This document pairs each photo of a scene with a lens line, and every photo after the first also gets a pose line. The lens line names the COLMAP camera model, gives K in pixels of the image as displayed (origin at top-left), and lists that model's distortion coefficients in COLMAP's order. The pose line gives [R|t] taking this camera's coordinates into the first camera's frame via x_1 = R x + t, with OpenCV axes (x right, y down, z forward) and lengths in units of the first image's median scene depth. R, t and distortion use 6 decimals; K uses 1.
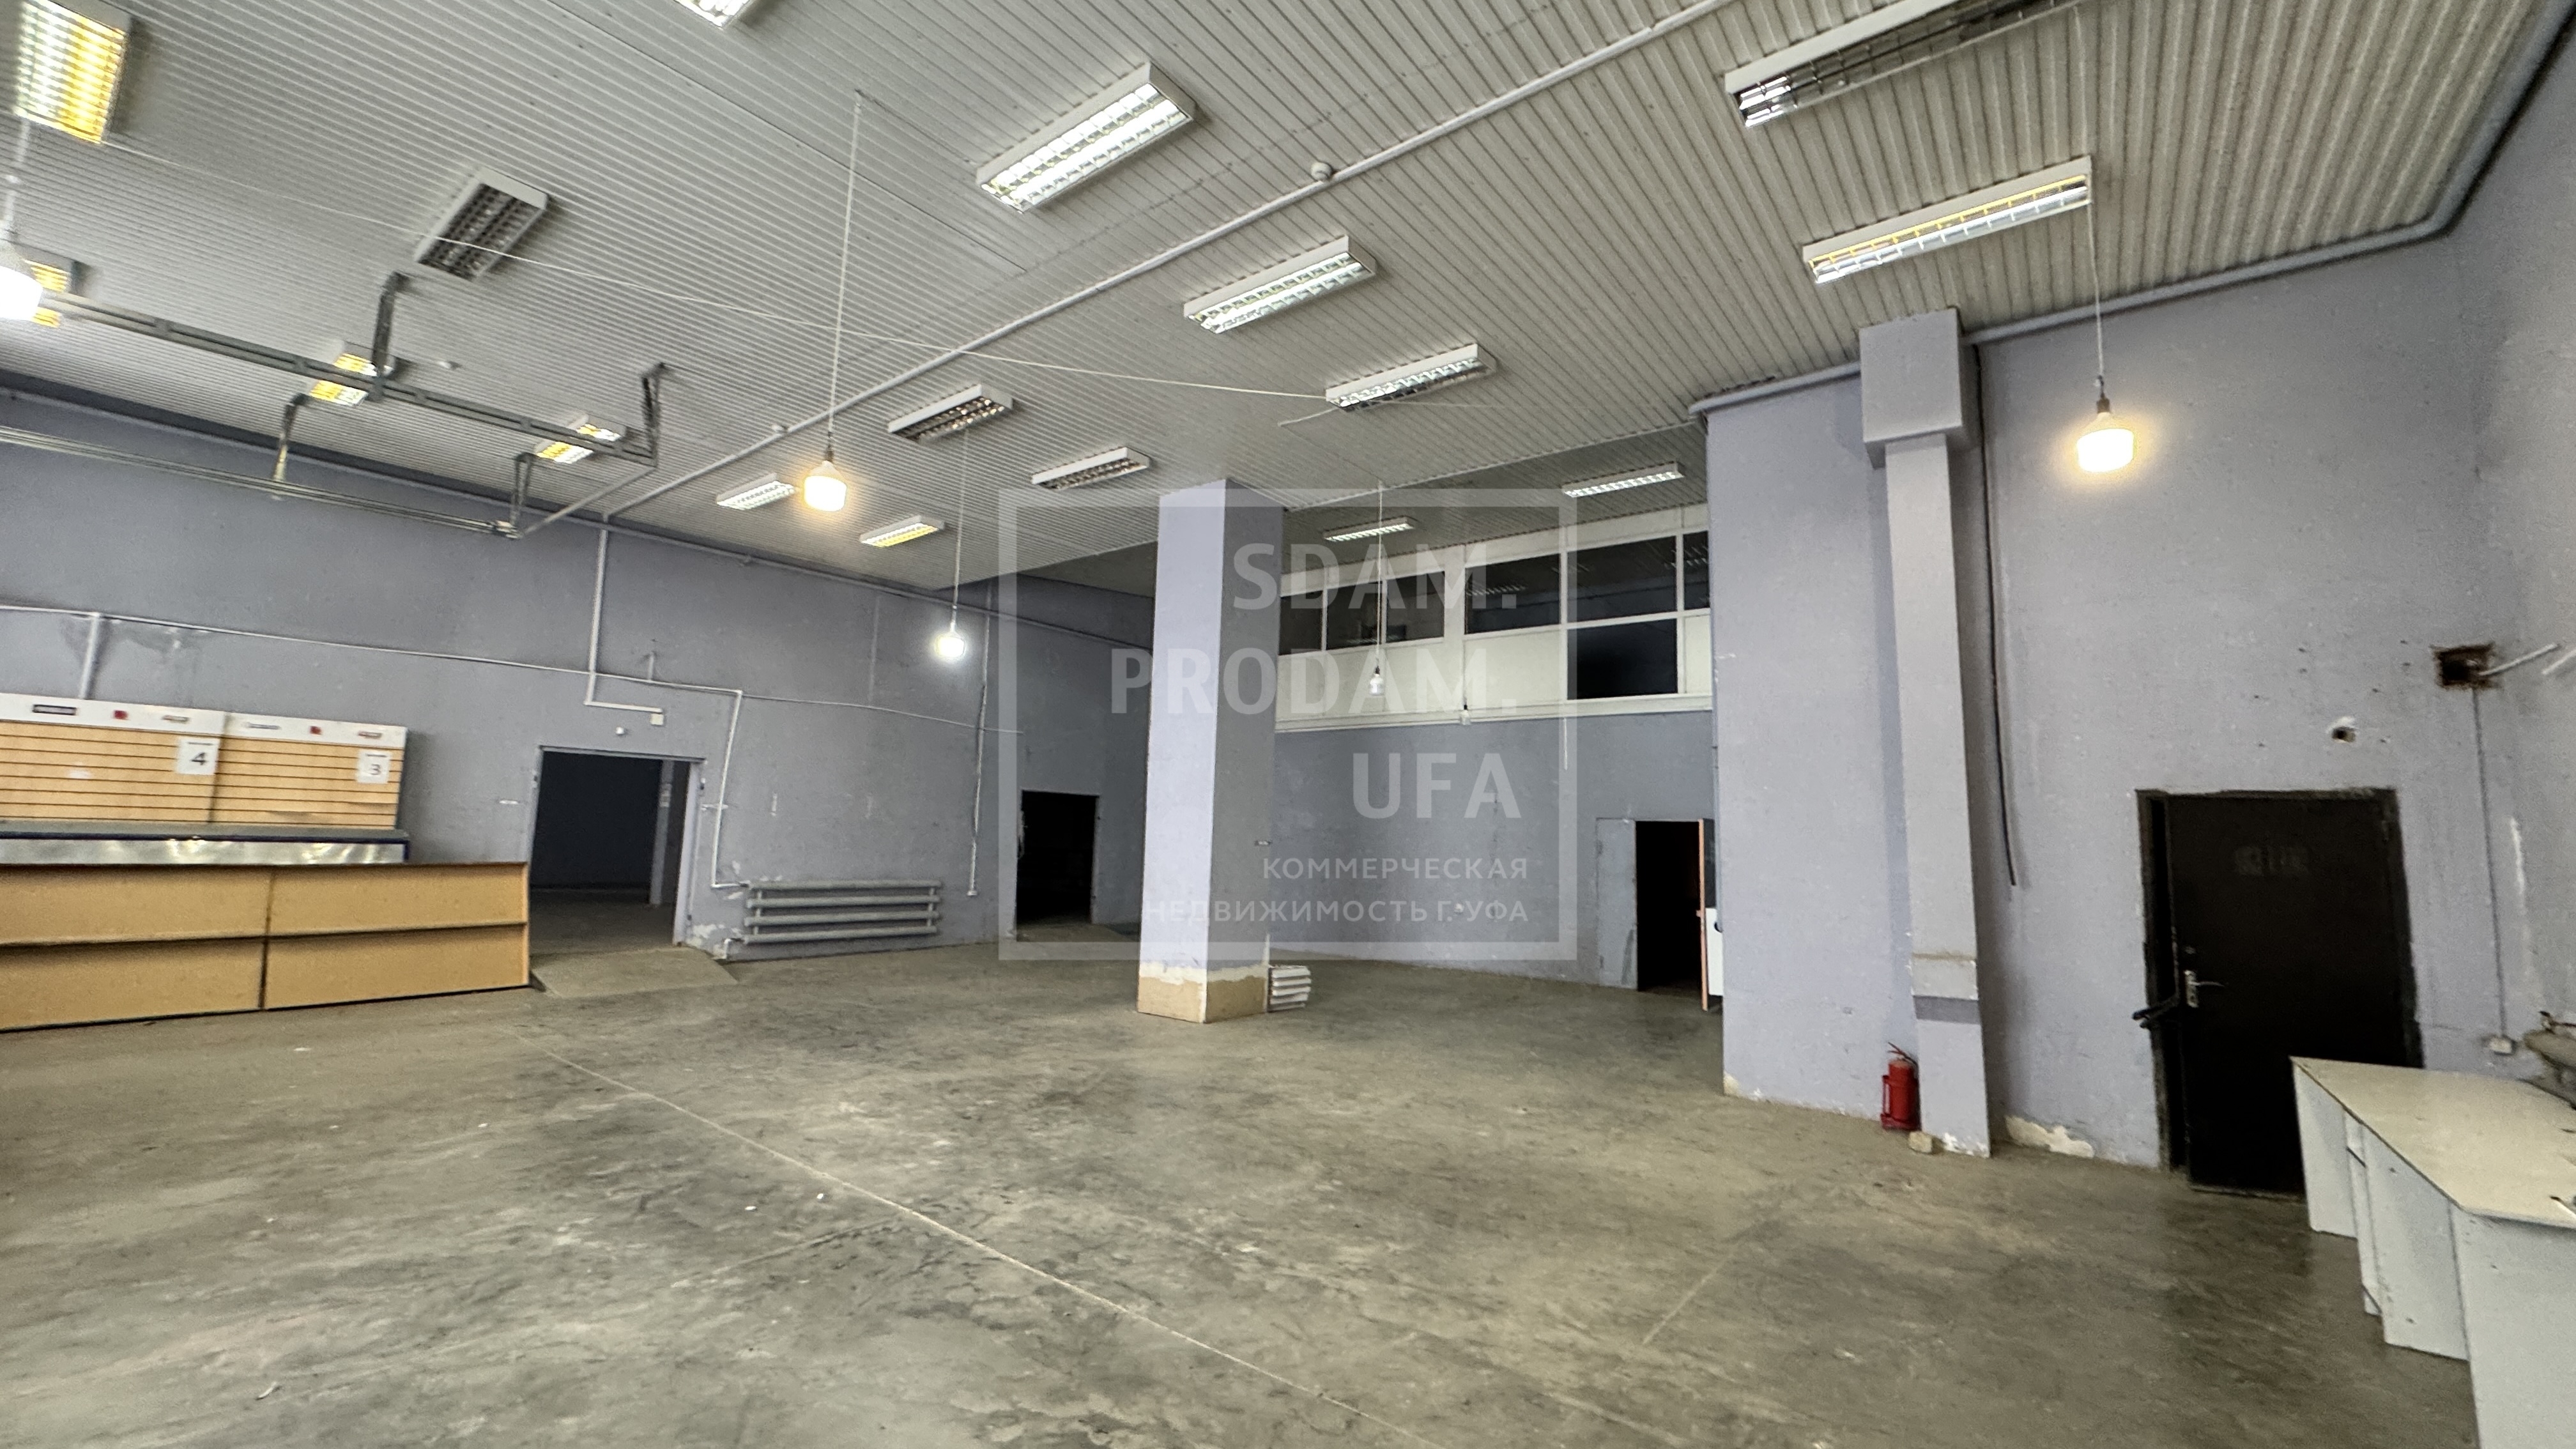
lens RADIAL K [[1010.9, 0, 1285.6], [0, 1010.9, 725.3], [0, 0, 1]] dist [-0.001567, -0.000296]
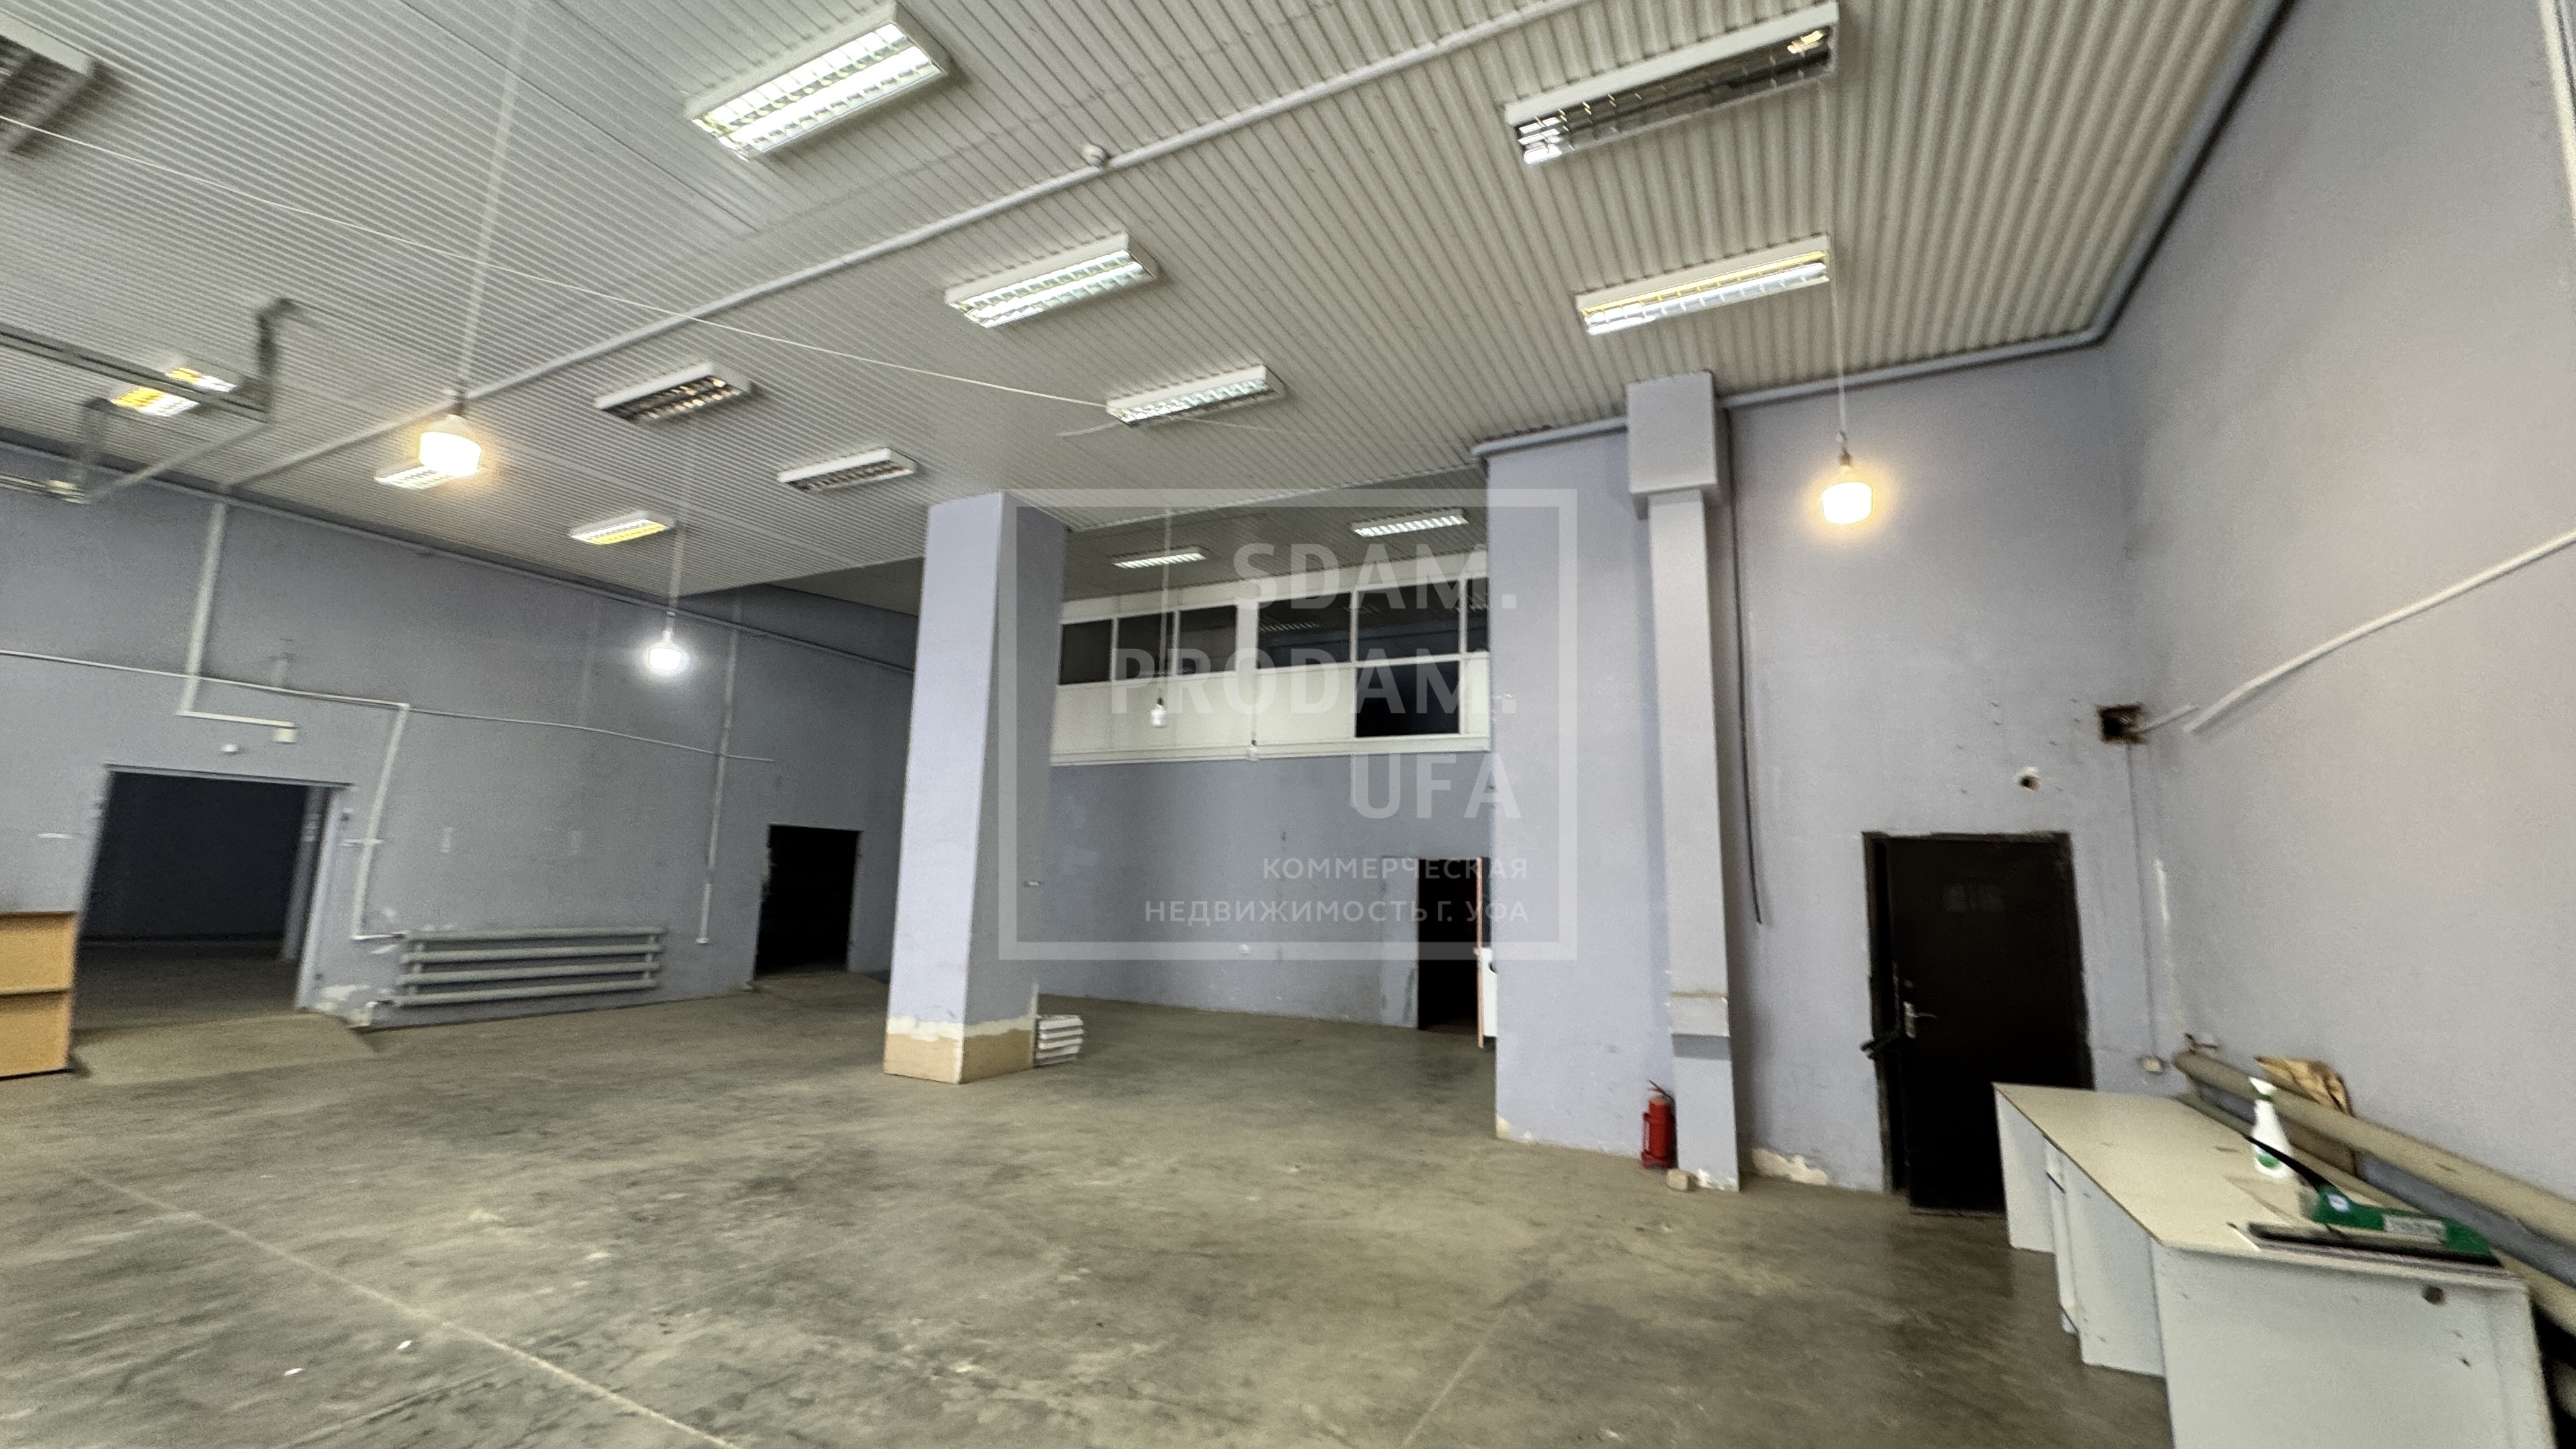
lens RADIAL K [[1010.9, 0, 1284.1], [0, 1010.9, 725.6], [0, 0, 1]] dist [-0.001567, -0.000296]
pose [[0.980850, 0.025469, 0.193092, 0.036329], [-0.018682, 0.999145, -0.036887, 0.002692], [-0.193866, 0.032573, 0.980487, 0.071962]]
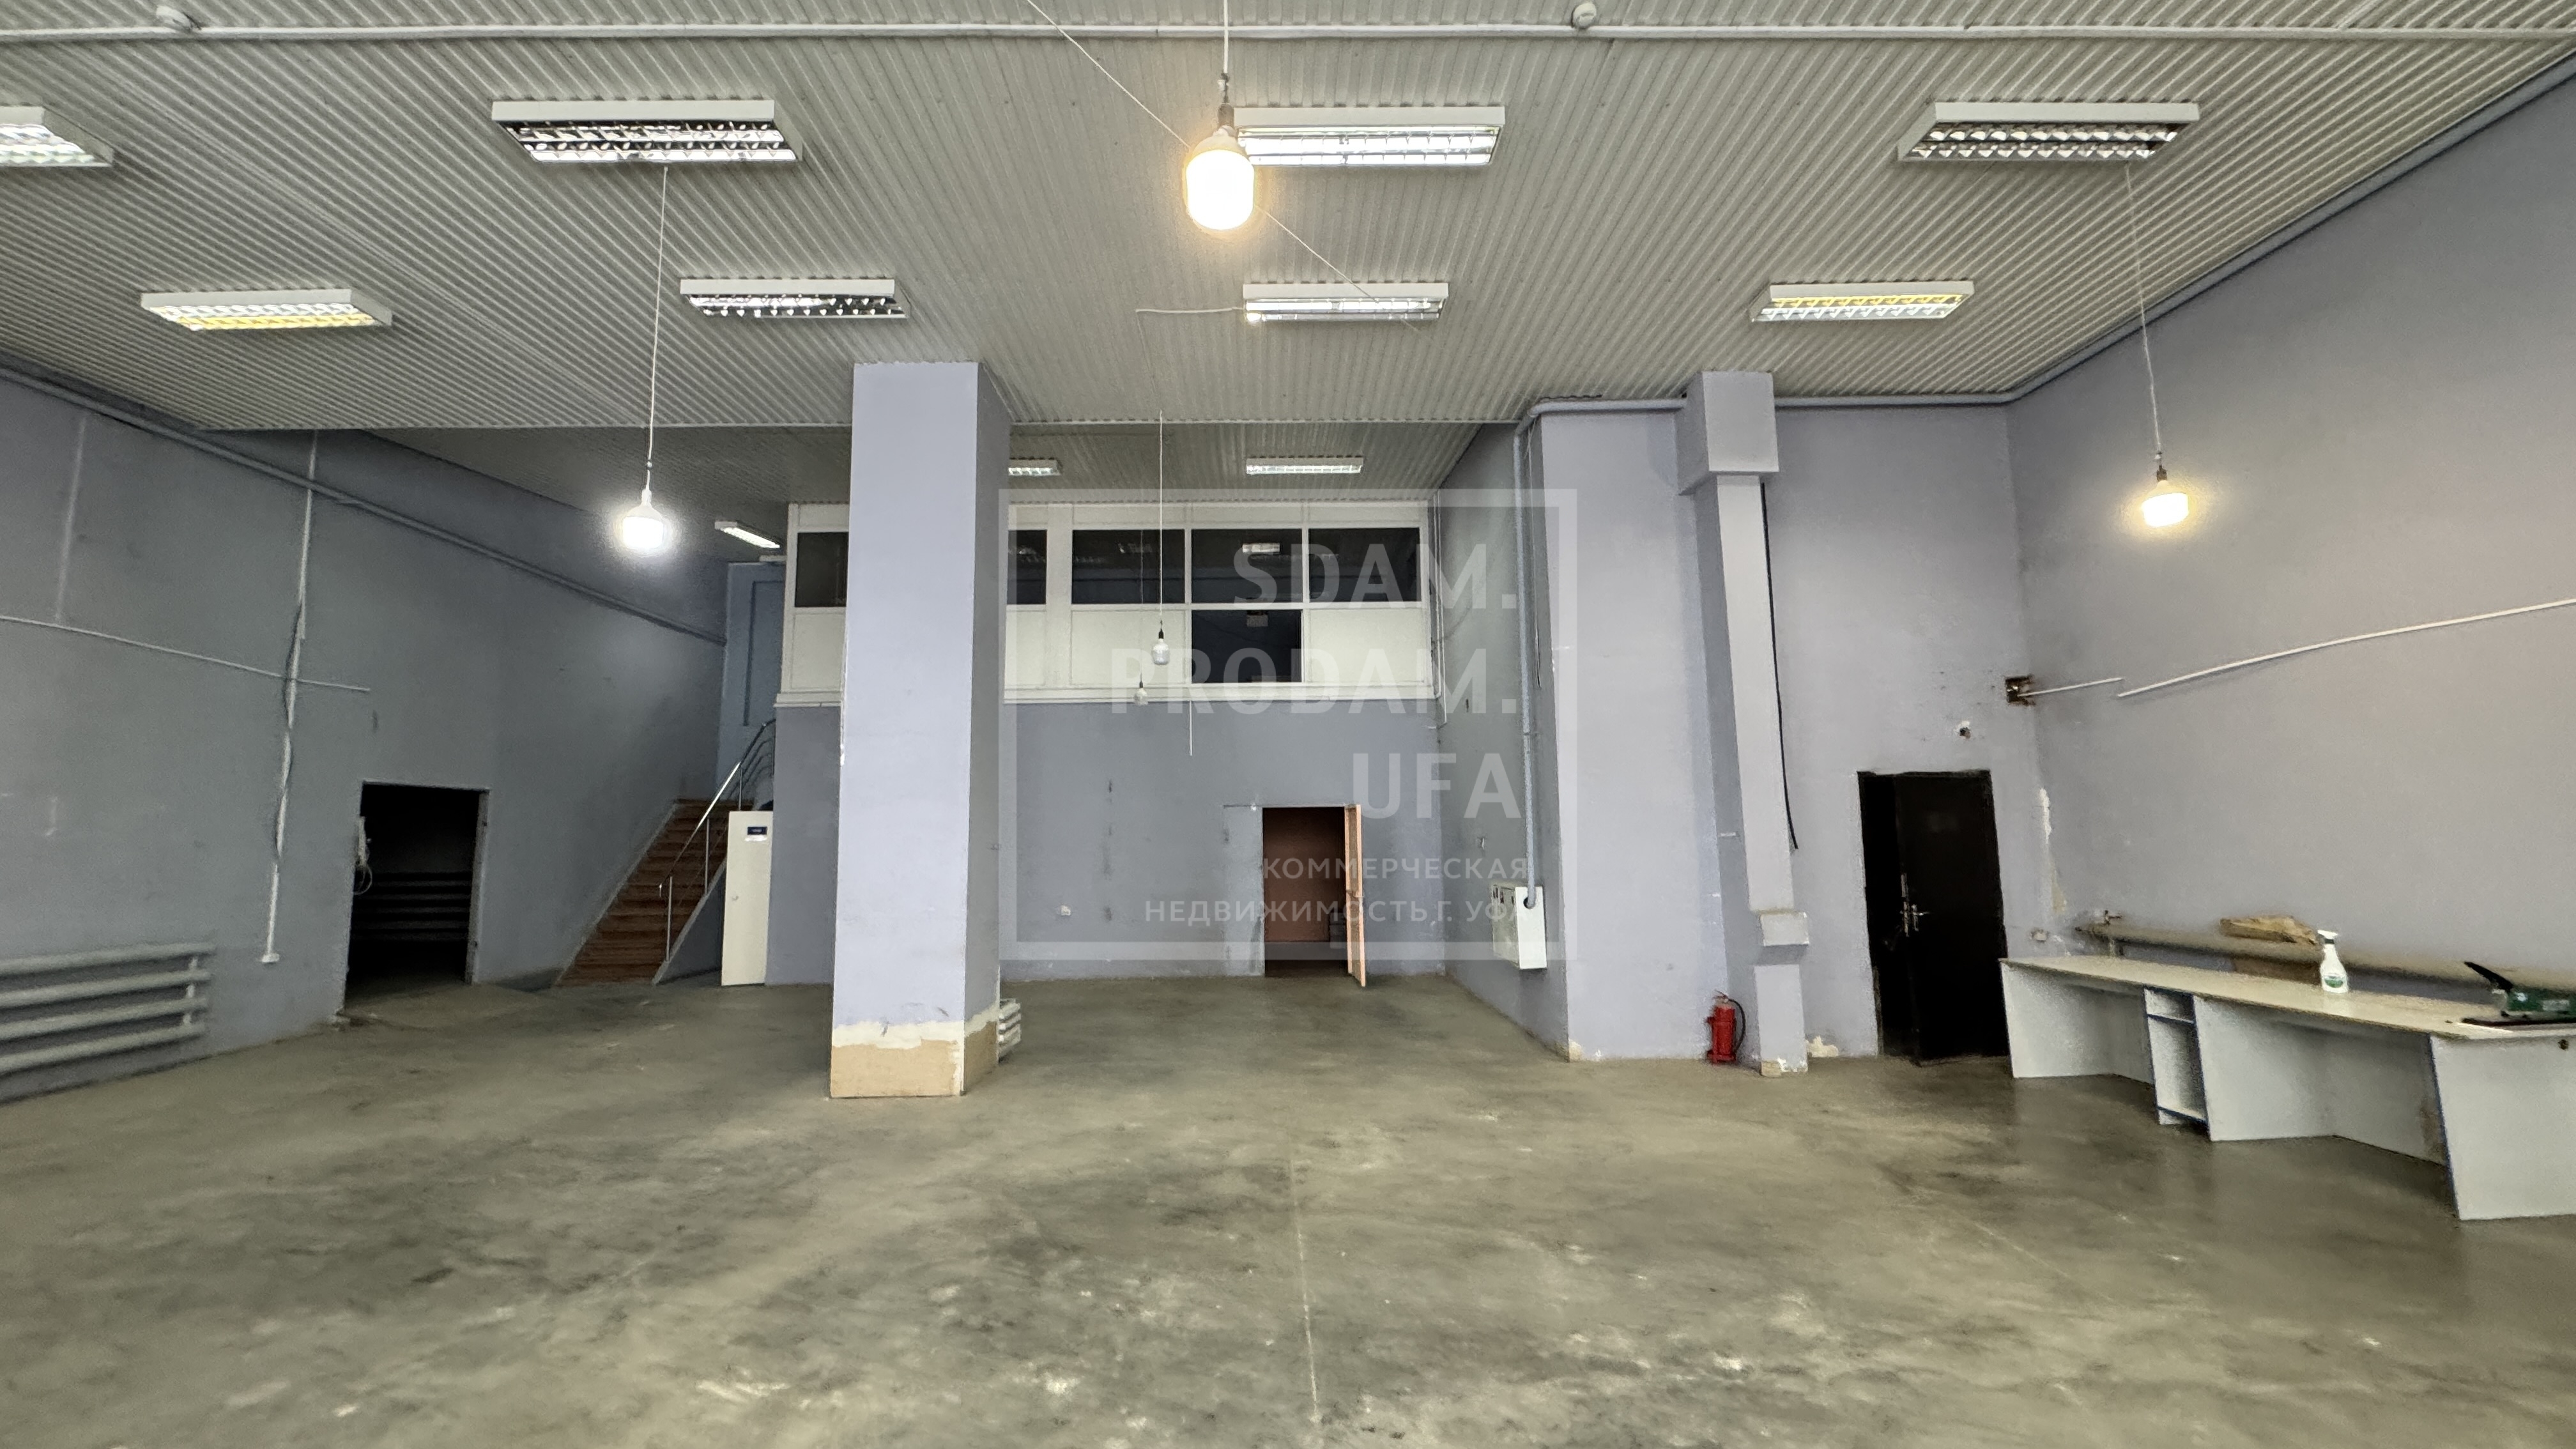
lens RADIAL K [[1010.9, 0, 1271.6], [0, 1010.9, 722.8], [0, 0, 1]] dist [-0.001567, -0.000296]
pose [[0.776803, 0.029715, 0.629042, -0.609144], [-0.033748, 0.999415, -0.005534, 0.034591], [-0.628839, -0.016930, 0.777352, 0.475275]]
